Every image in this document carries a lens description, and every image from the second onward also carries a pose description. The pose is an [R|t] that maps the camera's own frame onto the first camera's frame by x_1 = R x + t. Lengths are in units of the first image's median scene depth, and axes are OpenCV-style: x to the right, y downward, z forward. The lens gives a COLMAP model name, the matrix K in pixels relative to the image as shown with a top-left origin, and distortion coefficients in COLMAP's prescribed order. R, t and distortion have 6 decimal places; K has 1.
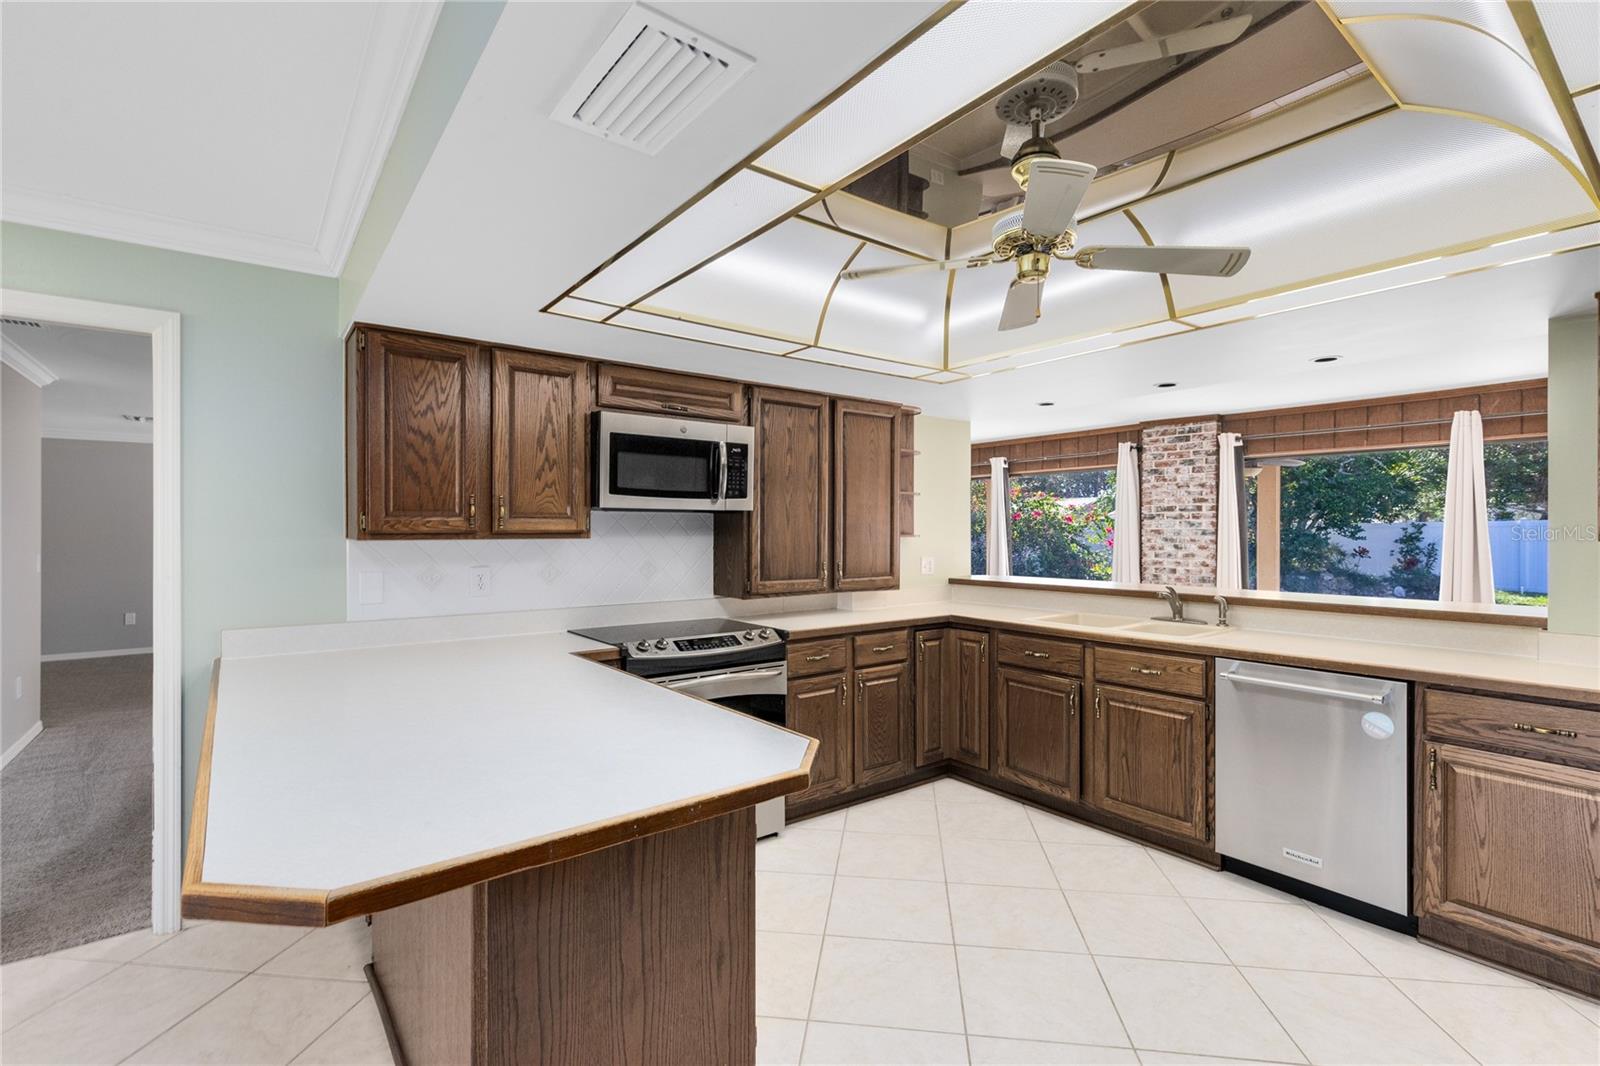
lens RADIAL K [[734.4, 0, 795.1], [0, 734.4, 538.8], [0, 0, 1]] dist [0.001642, -0.000575]
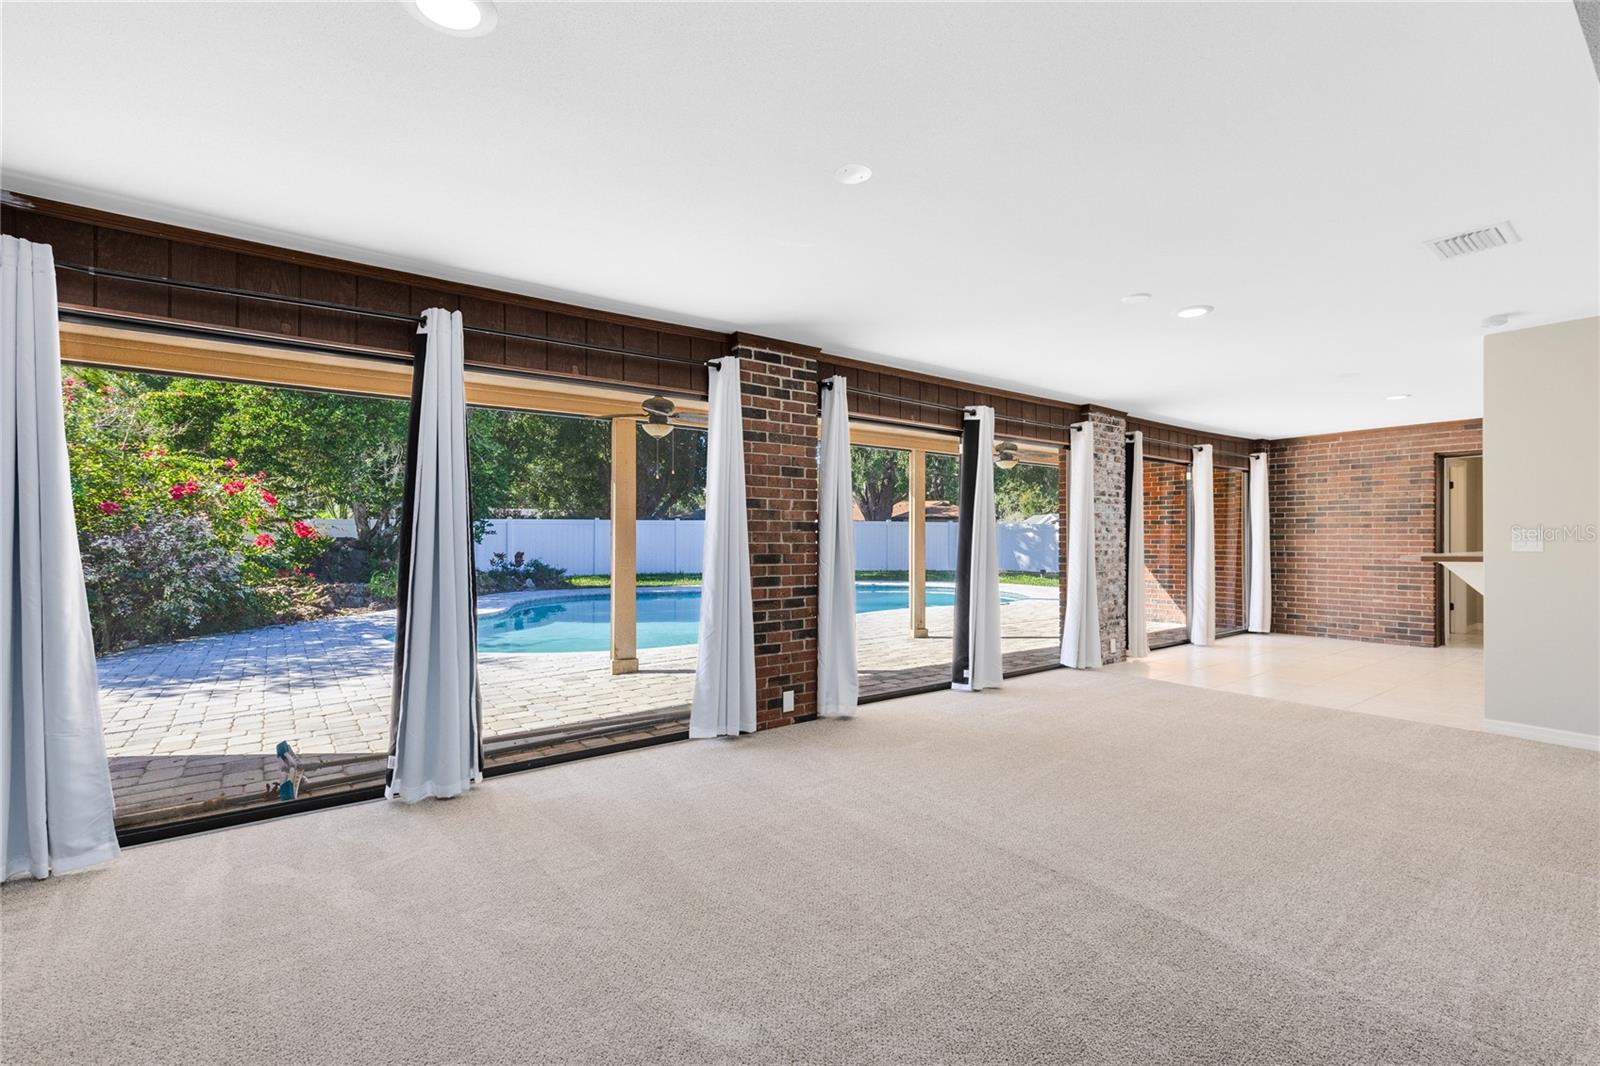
lens RADIAL K [[734.4, 0, 802.4], [0, 734.4, 536.1], [0, 0, 1]] dist [0.001642, -0.000575]
pose [[0.009512, -0.007769, 0.999925, -0.563118], [-0.002769, 0.999966, 0.007795, 0.013334], [-0.999951, -0.002843, 0.009490, 1.476037]]
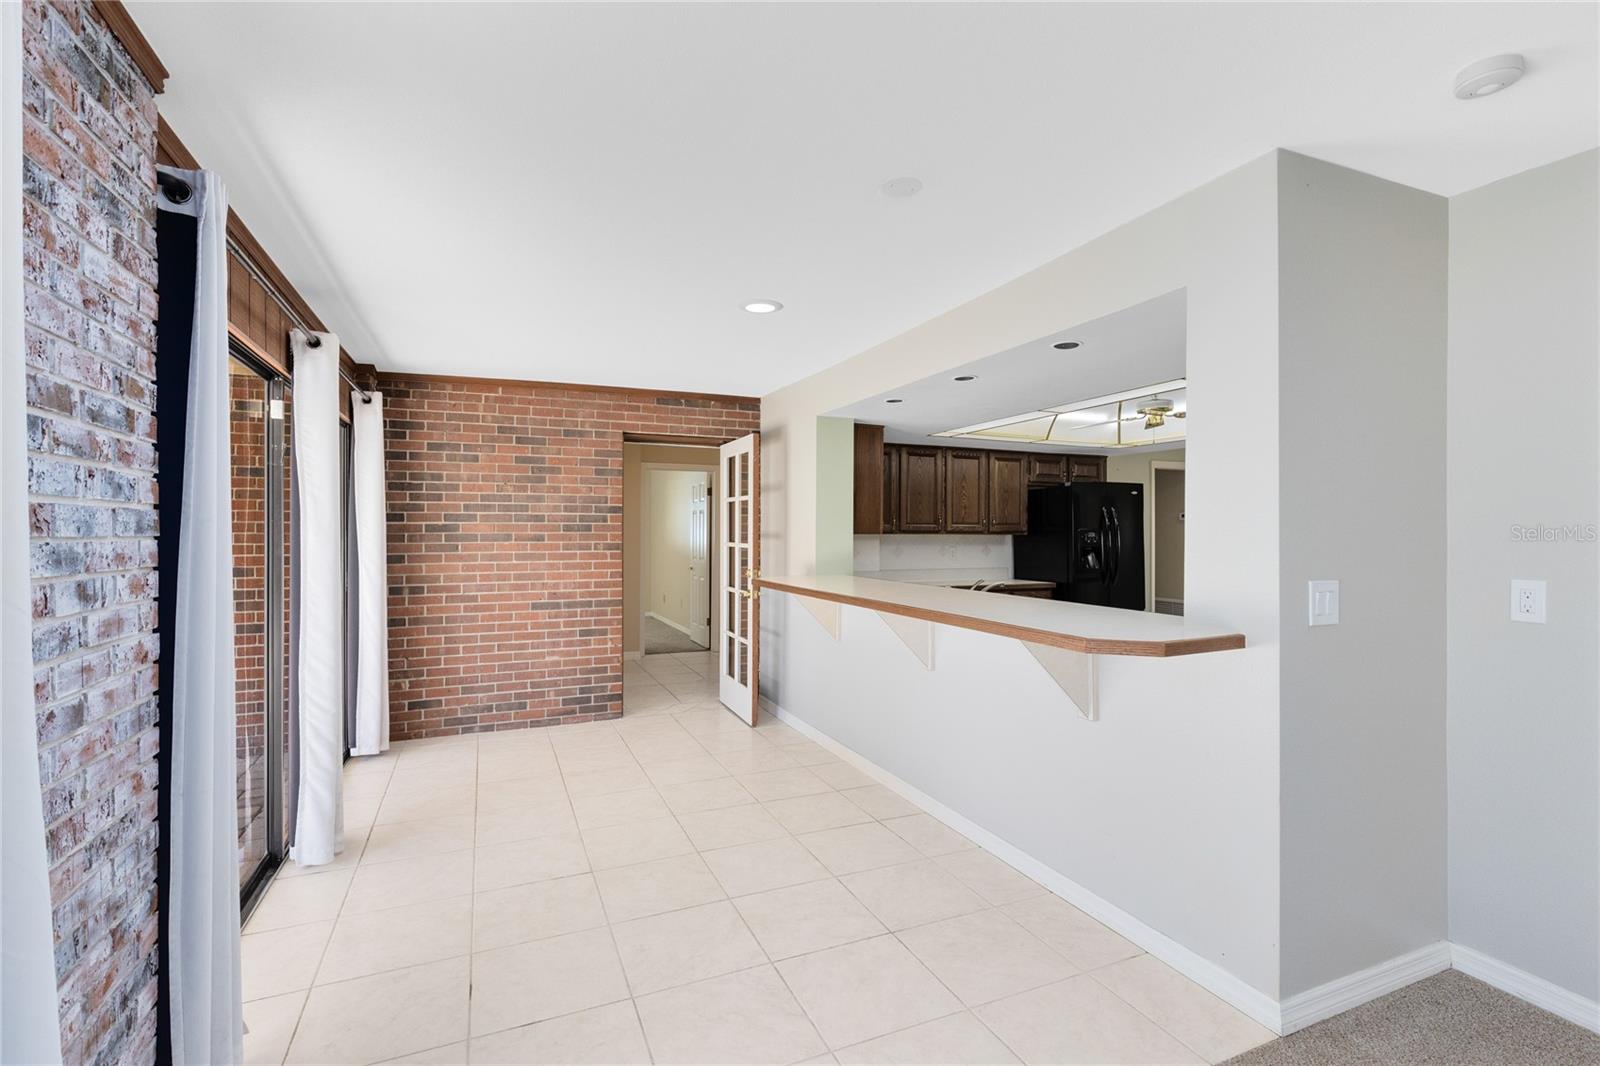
lens RADIAL K [[734.4, 0, 809.4], [0, 734.4, 530.3], [0, 0, 1]] dist [0.001642, -0.000575]
pose [[-0.968901, -0.009049, 0.247283, 0.282240], [-0.009643, 0.999953, -0.001190, -0.008535], [-0.247261, -0.003538, -0.968942, 1.184836]]
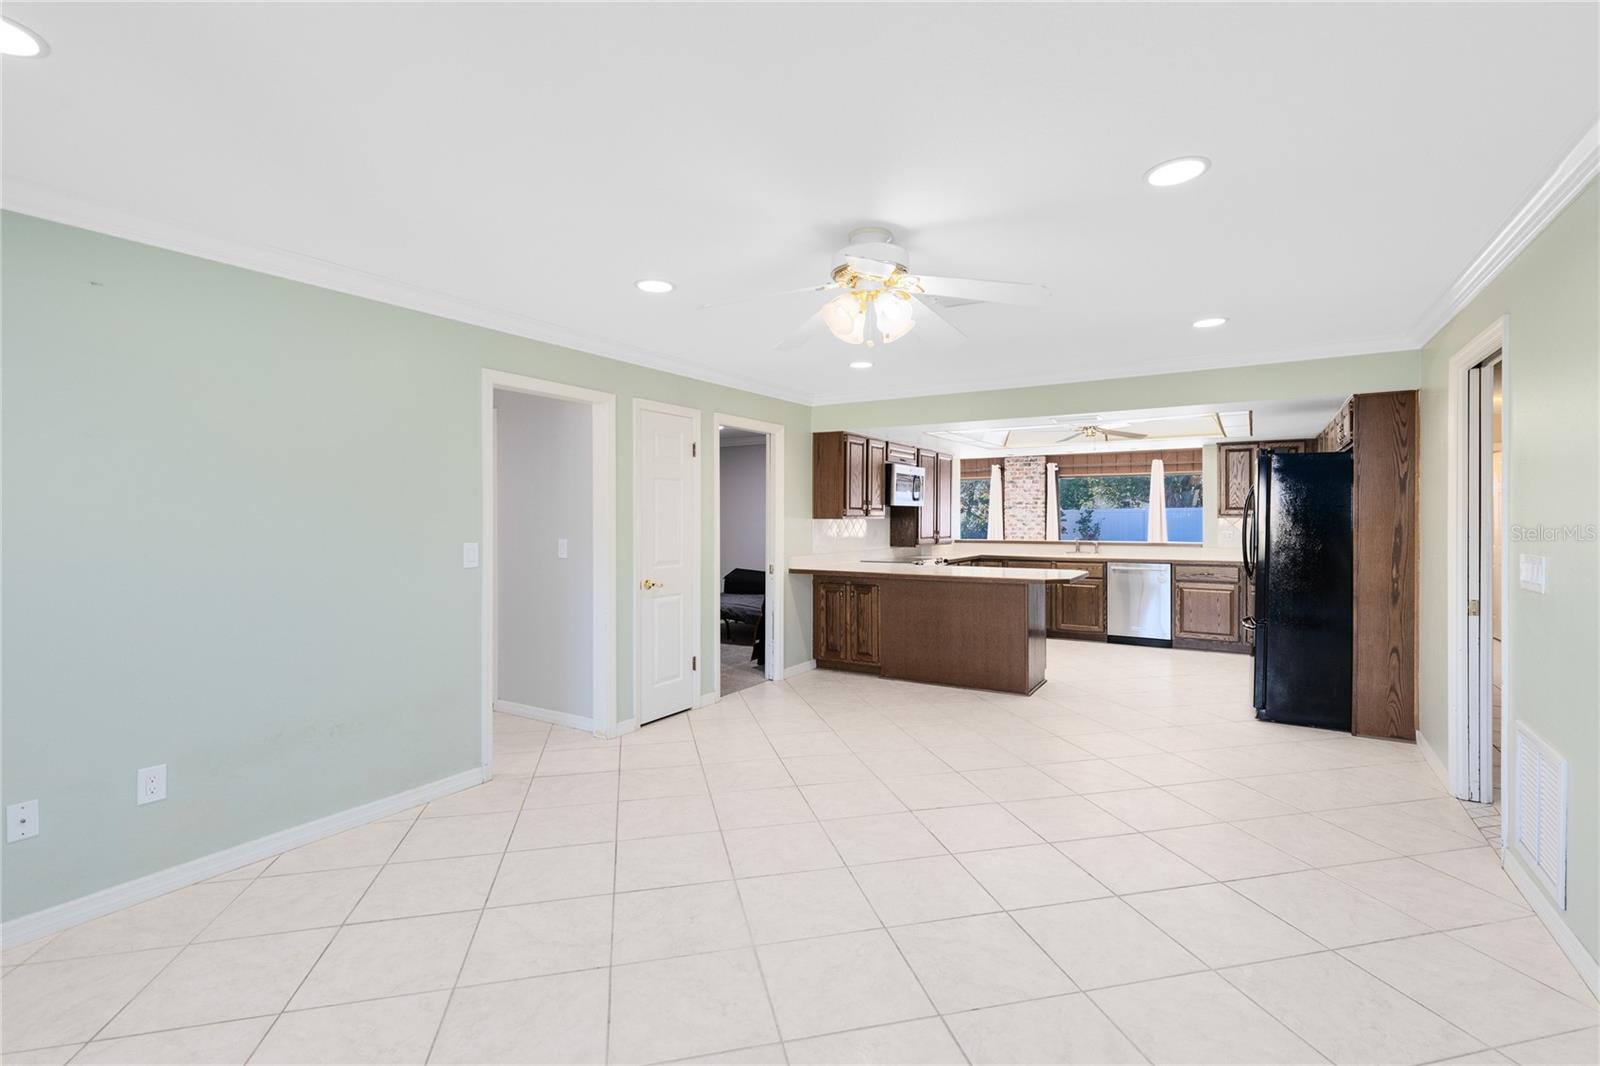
lens RADIAL K [[734.4, 0, 794.2], [0, 734.4, 526.9], [0, 0, 1]] dist [0.001642, -0.000575]
pose [[0.937914, -0.007526, 0.346786, -0.659403], [0.006298, 0.999969, 0.004667, 0.006006], [-0.346810, -0.002193, 0.937933, -0.516376]]
